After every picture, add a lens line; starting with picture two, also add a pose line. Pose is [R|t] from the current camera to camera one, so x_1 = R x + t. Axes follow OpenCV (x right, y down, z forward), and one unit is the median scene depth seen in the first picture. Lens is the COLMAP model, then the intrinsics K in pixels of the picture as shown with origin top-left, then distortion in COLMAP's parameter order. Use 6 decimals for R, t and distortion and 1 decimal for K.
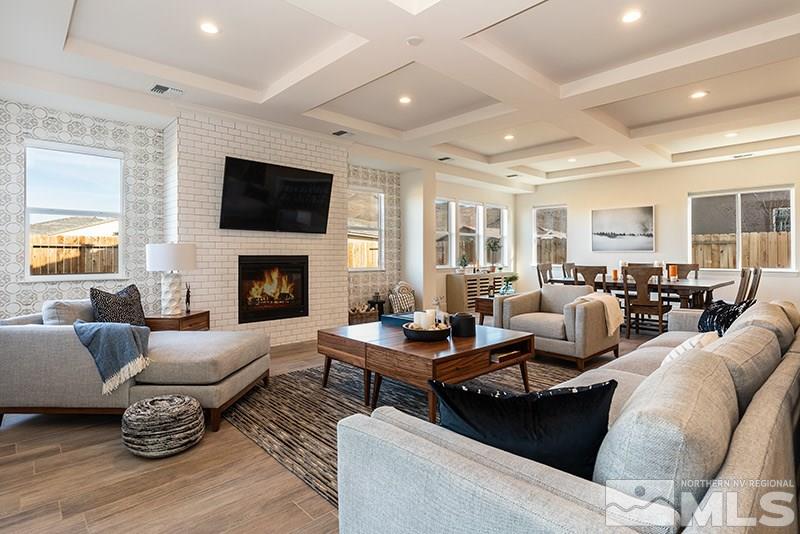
lens RADIAL K [[407.8, 0, 396.7], [0, 407.8, 255.6], [0, 0, 1]] dist [-0.002760, 0.000504]
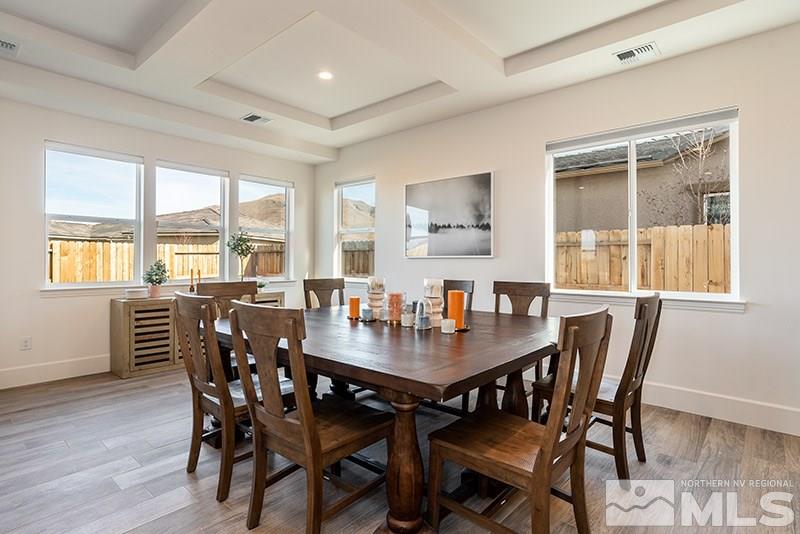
lens RADIAL K [[407.8, 0, 396.7], [0, 407.8, 255.6], [0, 0, 1]] dist [-0.002760, 0.000504]
pose [[0.996330, 0.004540, 0.085479, 0.488476], [-0.003298, 0.999887, -0.014664, -0.004059], [-0.085536, 0.014328, 0.996232, 0.506359]]
